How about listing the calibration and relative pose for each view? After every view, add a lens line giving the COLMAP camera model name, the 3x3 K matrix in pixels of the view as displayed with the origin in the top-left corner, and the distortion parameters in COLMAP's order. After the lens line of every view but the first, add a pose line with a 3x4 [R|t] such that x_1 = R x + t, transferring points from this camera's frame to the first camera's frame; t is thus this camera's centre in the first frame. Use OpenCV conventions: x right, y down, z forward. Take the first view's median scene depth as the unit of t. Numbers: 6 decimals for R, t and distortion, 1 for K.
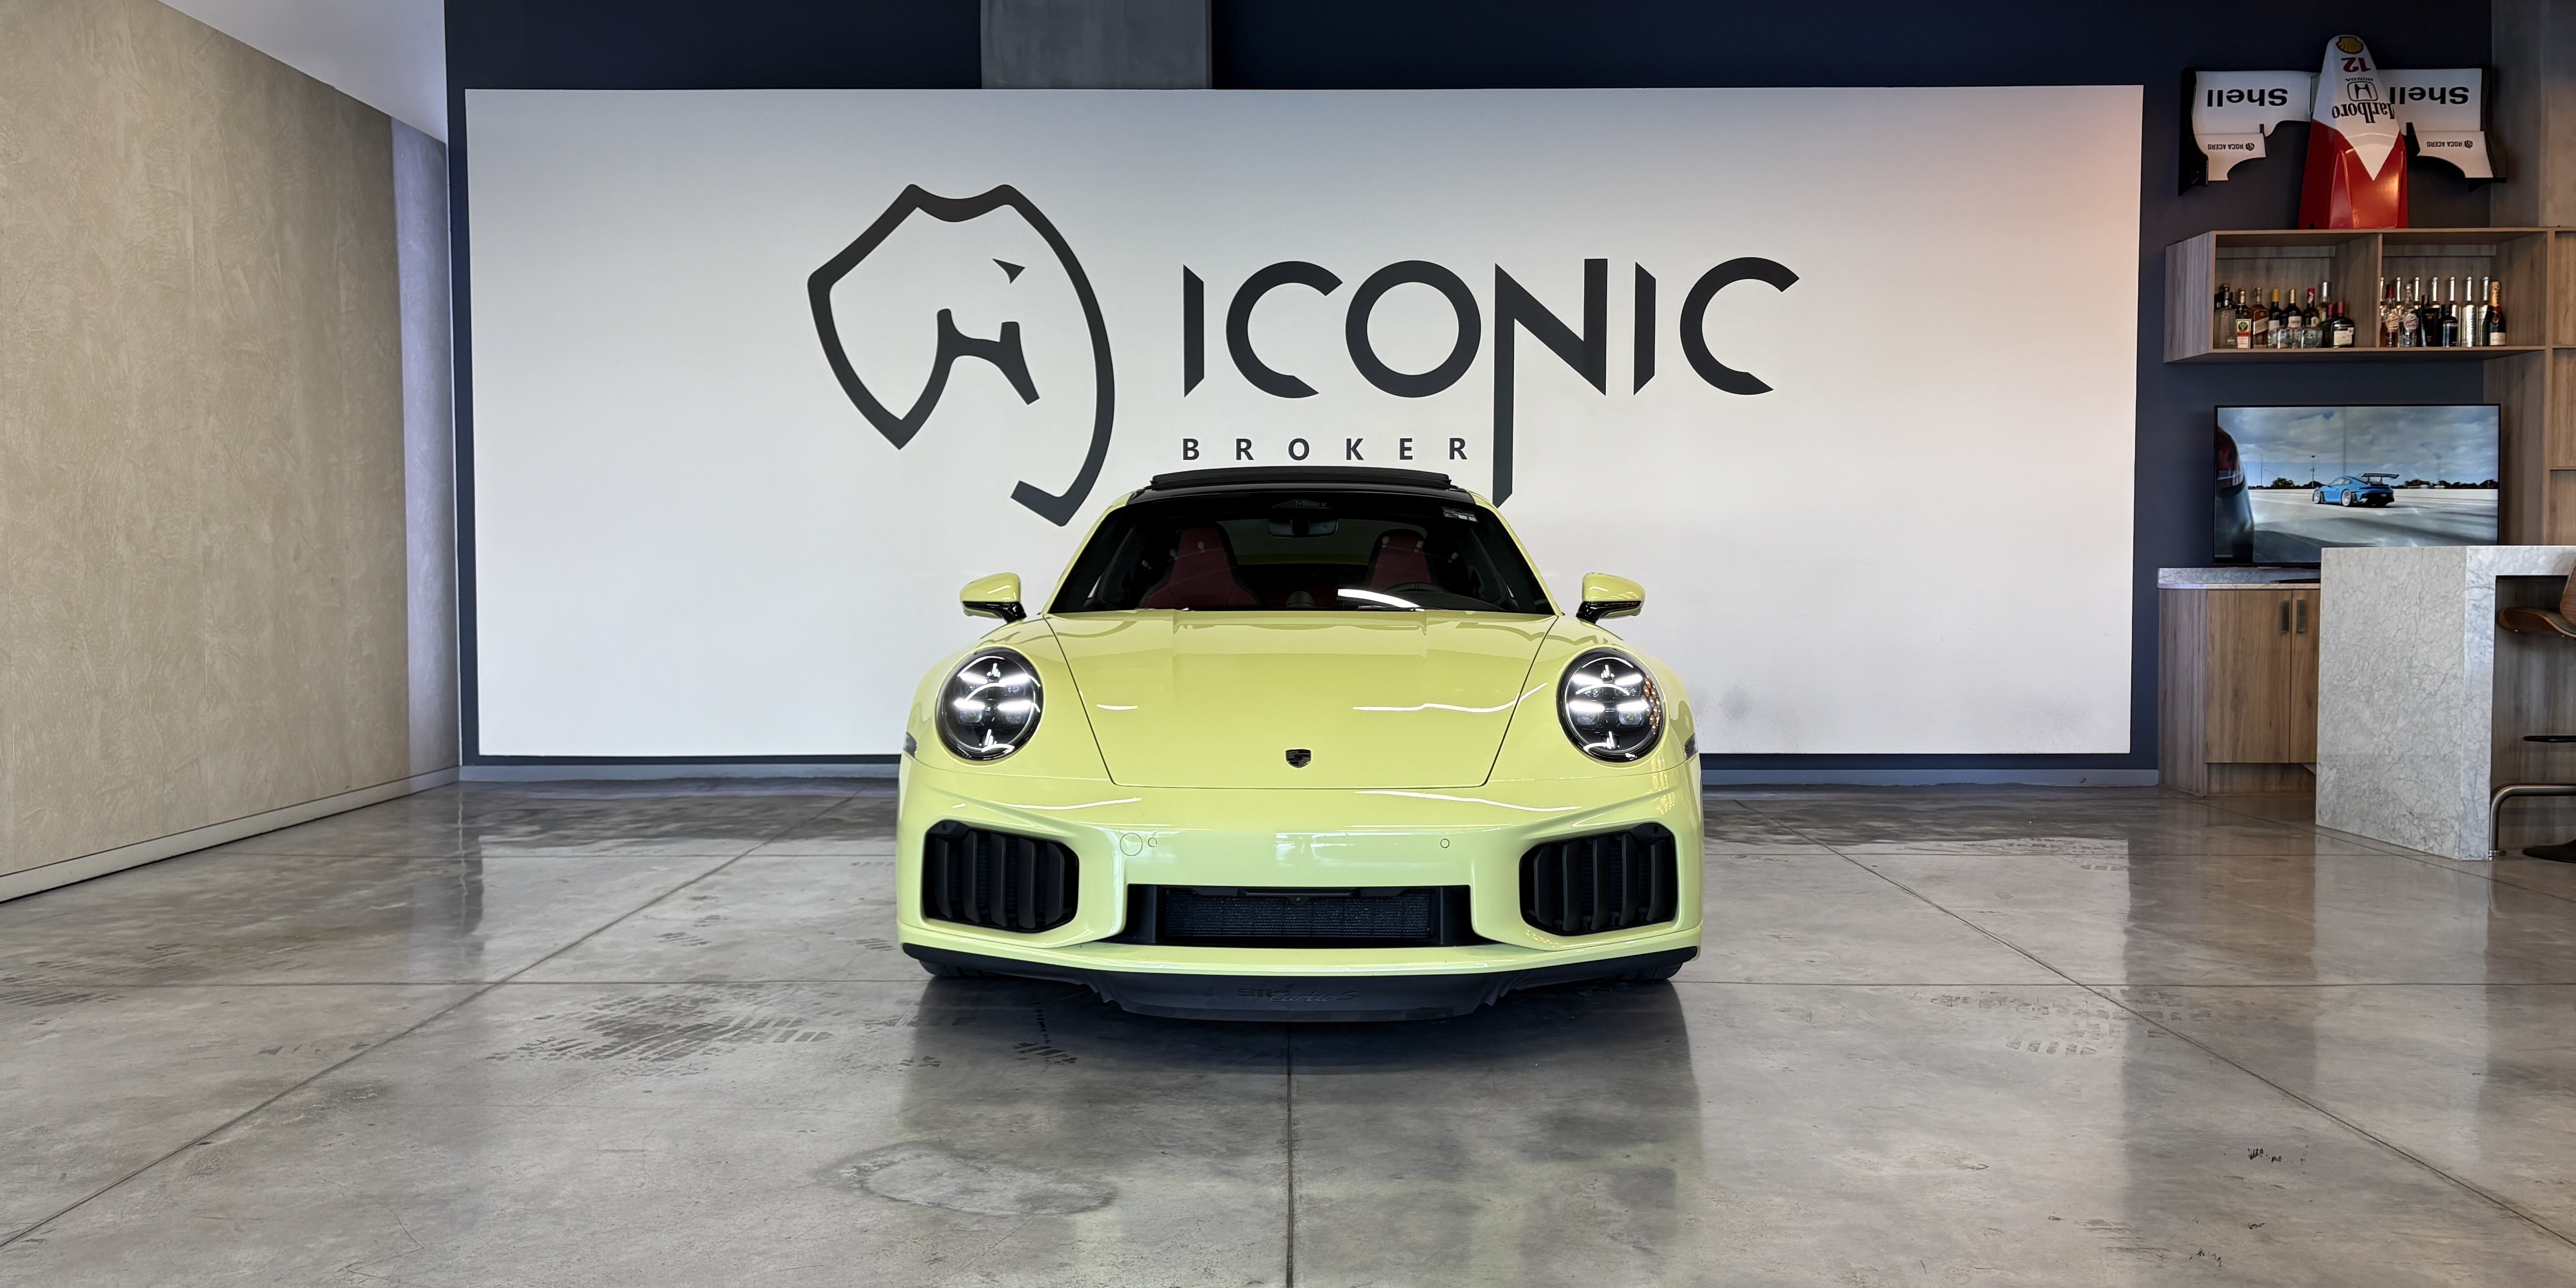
lens RADIAL K [[1945.1, 0, 1288.0], [0, 1945.1, 644.0], [0, 0, 1]] dist [0.067010, -0.127139]
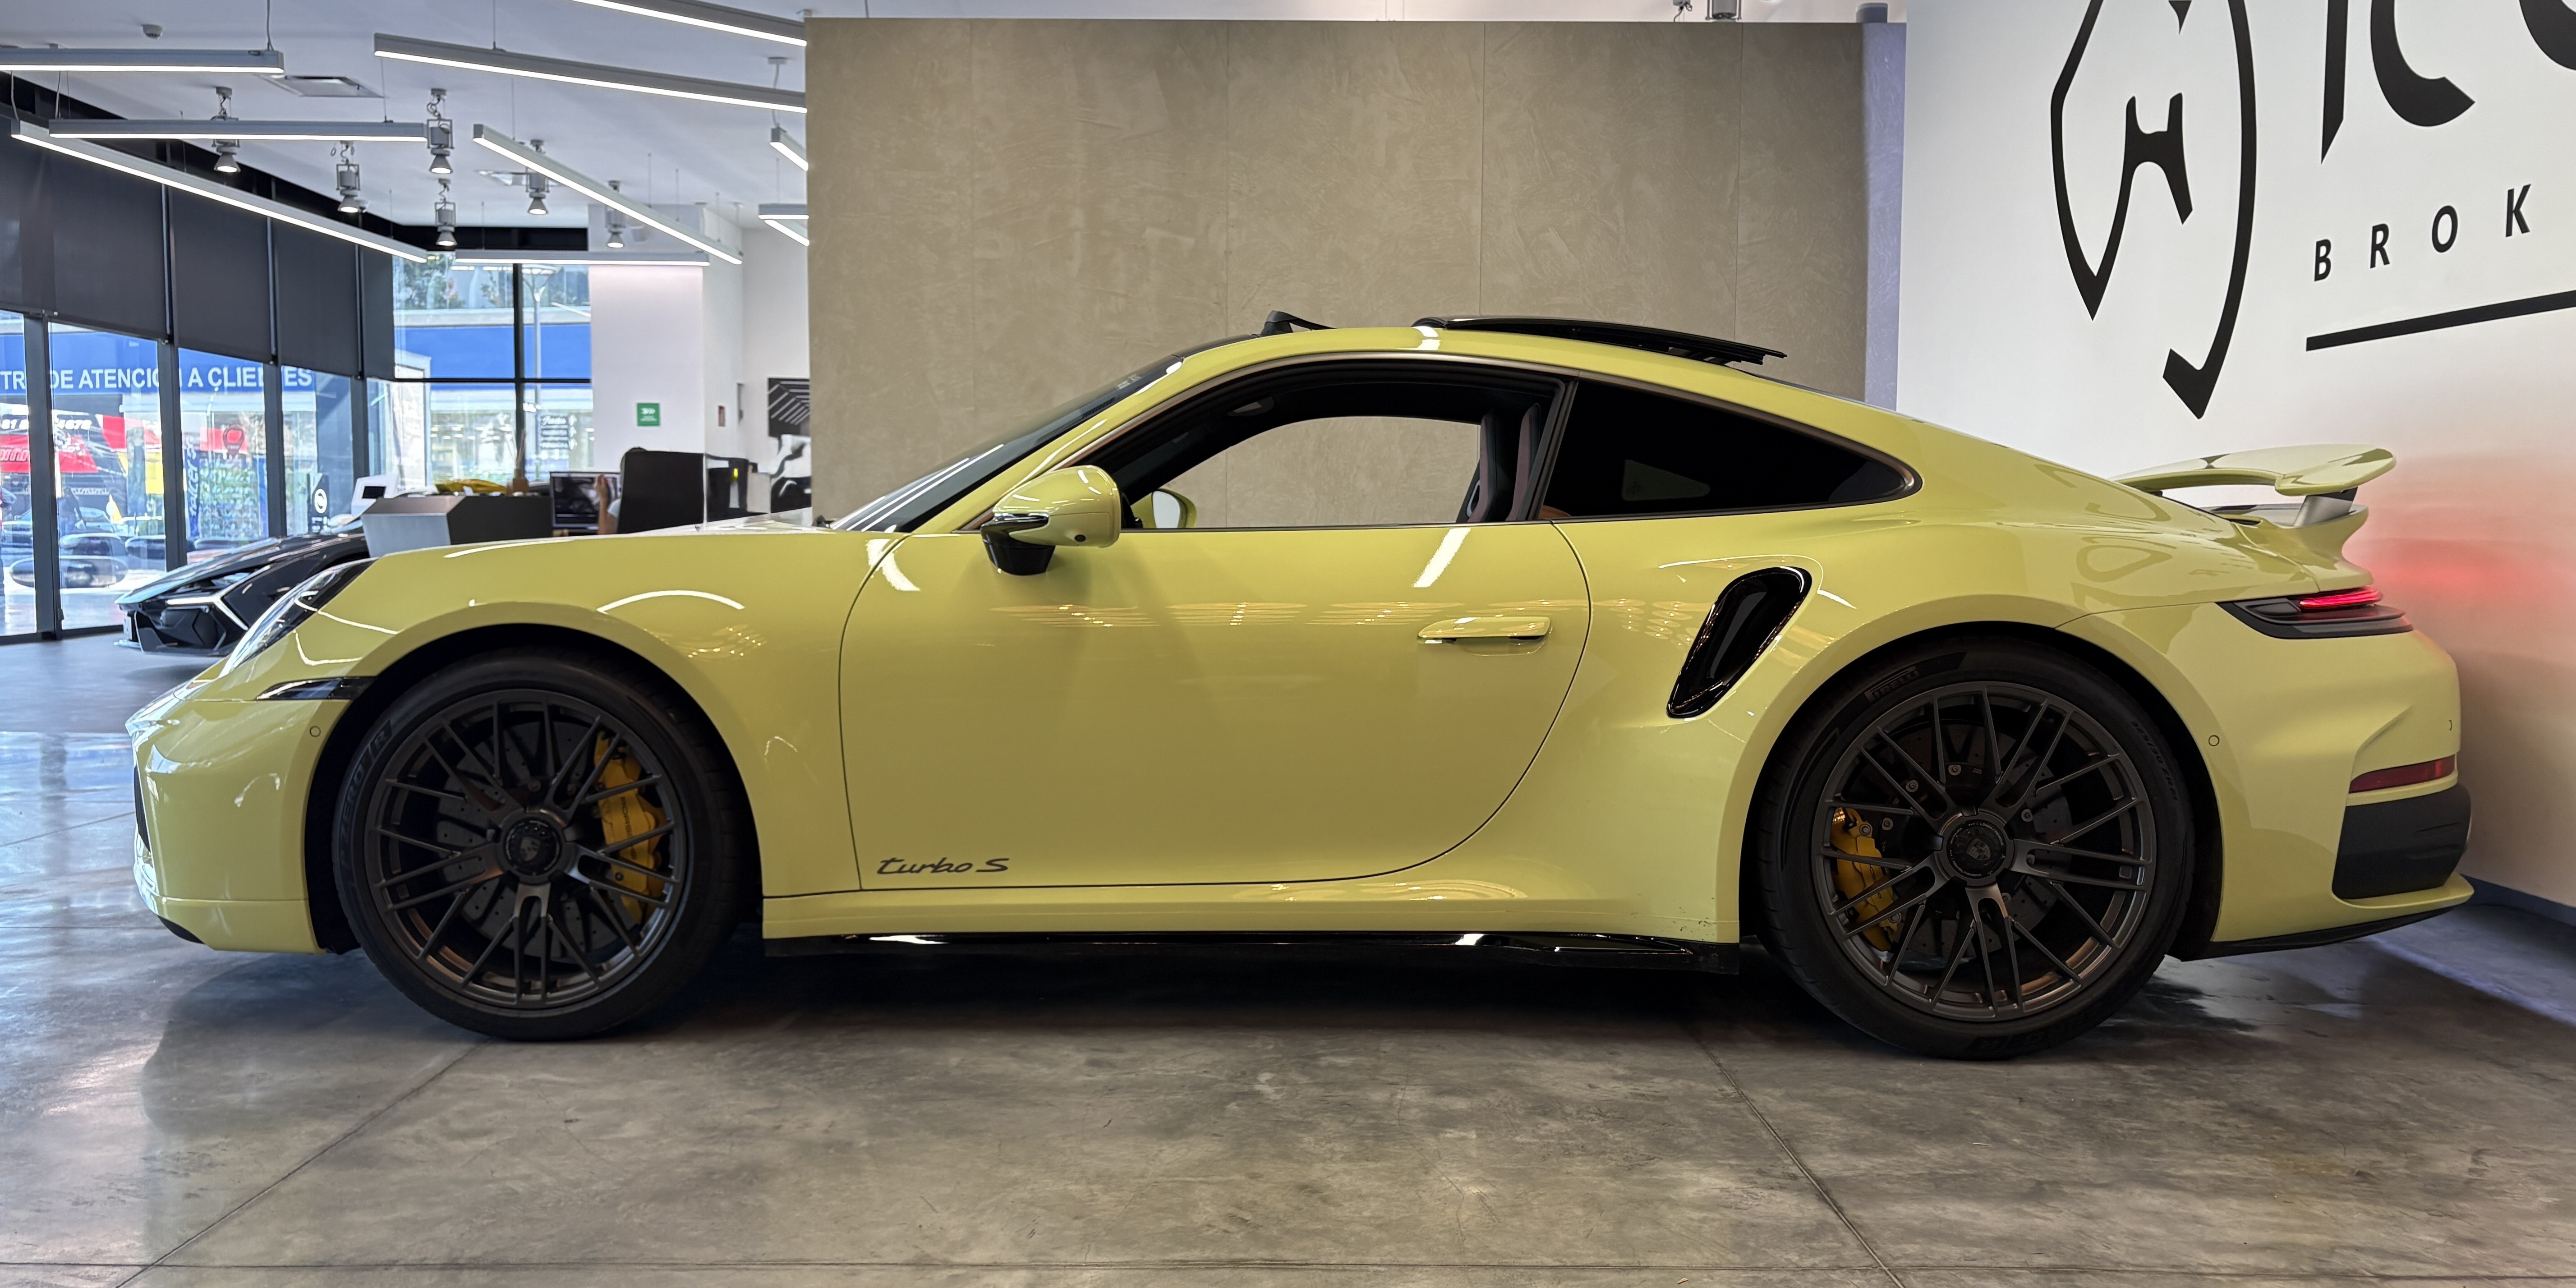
lens RADIAL K [[1936.0, 0, 1288.0], [0, 1936.0, 644.0], [0, 0, 1]] dist [0.038672, -0.049088]
pose [[0.018032, 0.062719, -0.997868, 0.491542], [-0.037994, 0.997353, 0.062000, -0.016531], [0.999115, 0.036795, 0.020367, 0.708230]]
